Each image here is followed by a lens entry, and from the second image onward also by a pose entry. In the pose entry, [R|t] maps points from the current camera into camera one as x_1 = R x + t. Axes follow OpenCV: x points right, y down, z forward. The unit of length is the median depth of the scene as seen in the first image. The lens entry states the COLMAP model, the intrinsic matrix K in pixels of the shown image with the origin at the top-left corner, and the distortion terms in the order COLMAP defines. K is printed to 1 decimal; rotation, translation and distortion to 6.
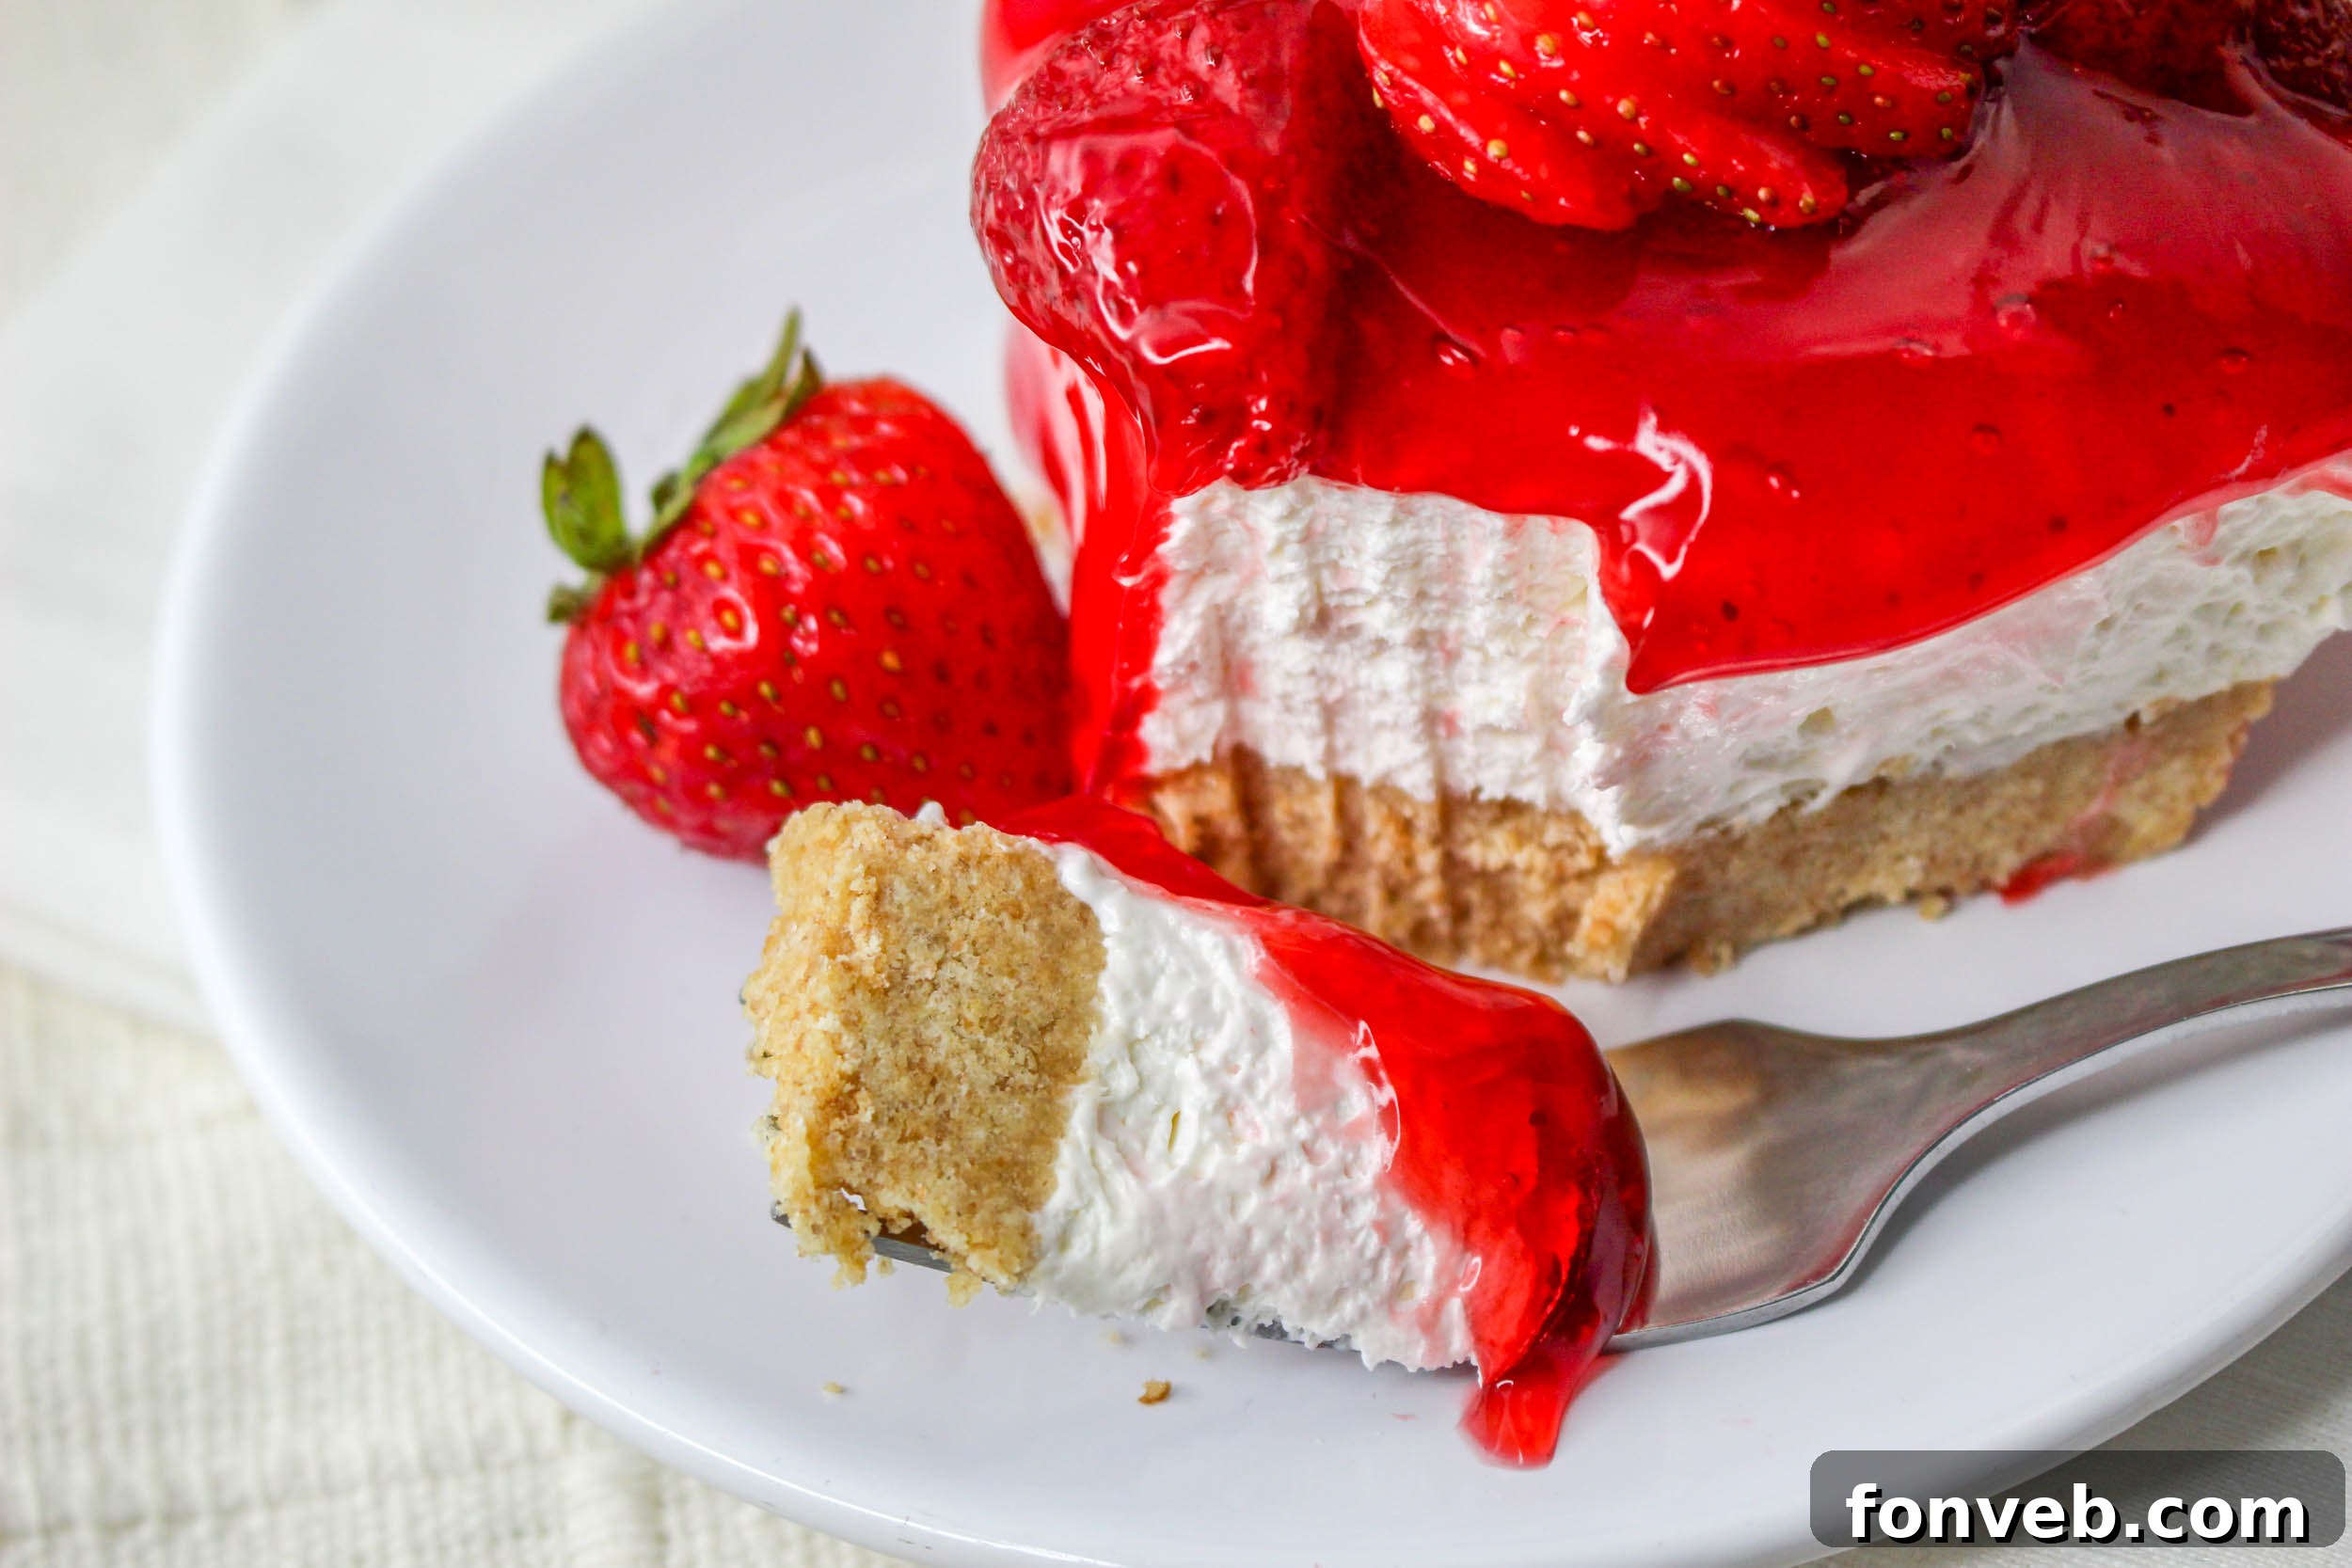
lens RADIAL K [[4857.8, 0, 1176.0], [0, 4857.8, 784.0], [0, 0, 1]] dist [-0.010432, 0.058898]
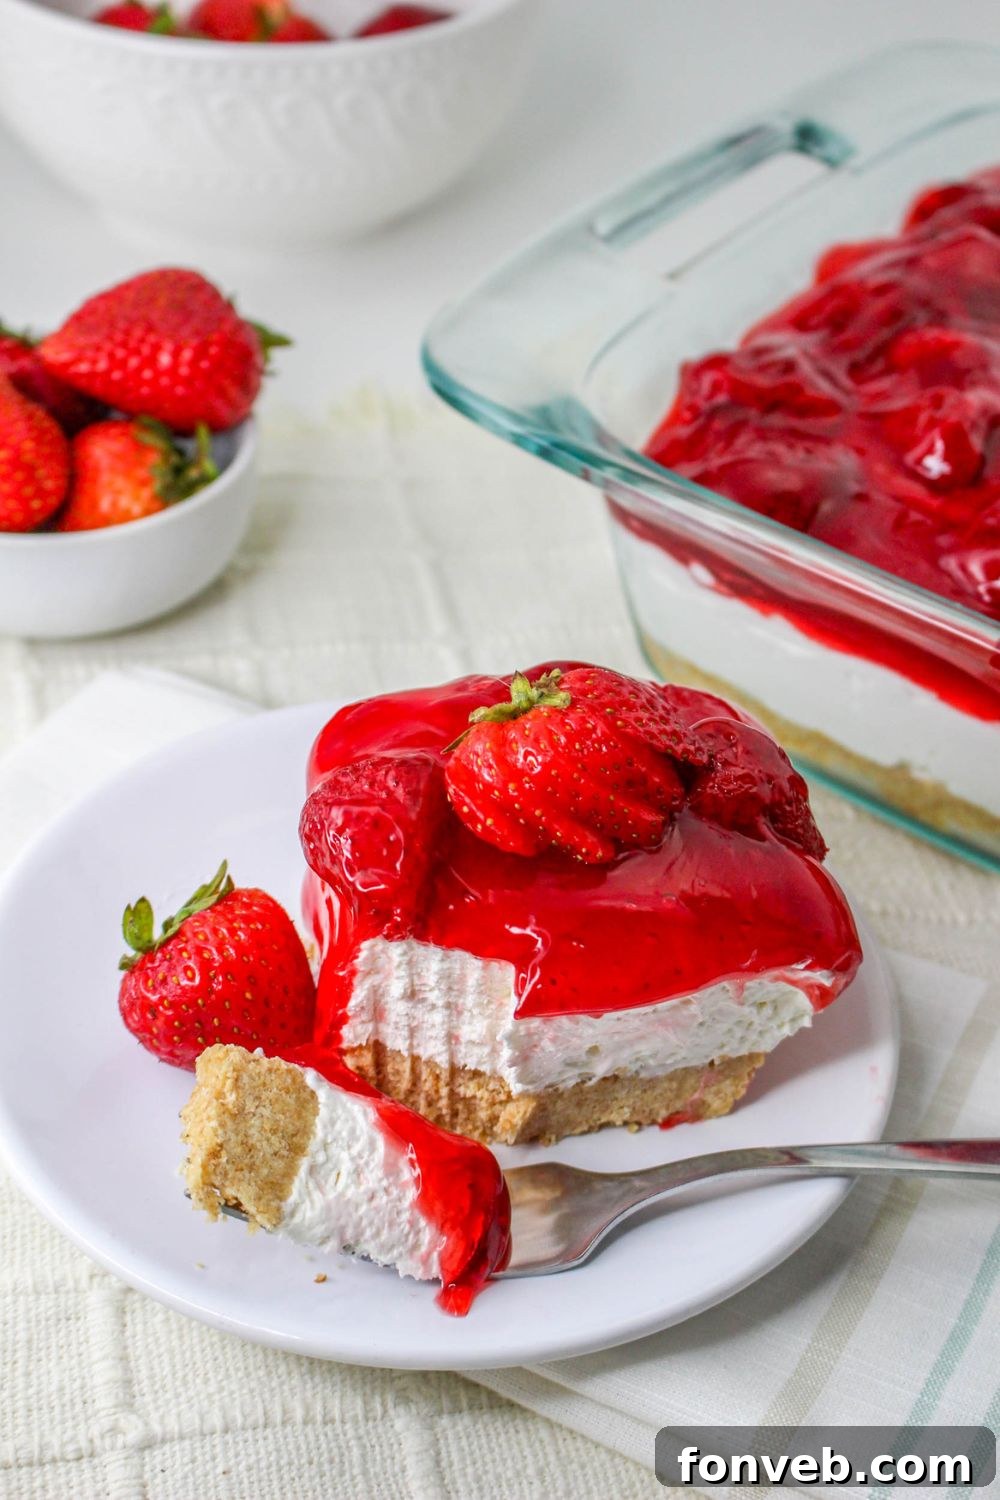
lens RADIAL K [[2230.4, 0, 521.7], [0, 2230.4, 807.7], [0, 0, 1]] dist [-0.042724, -0.053041]
pose [[0.992768, 0.102069, 0.063197, 0.001681], [-0.092587, 0.986075, -0.138142, 0.028332], [-0.076417, 0.131292, 0.988394, -0.228713]]
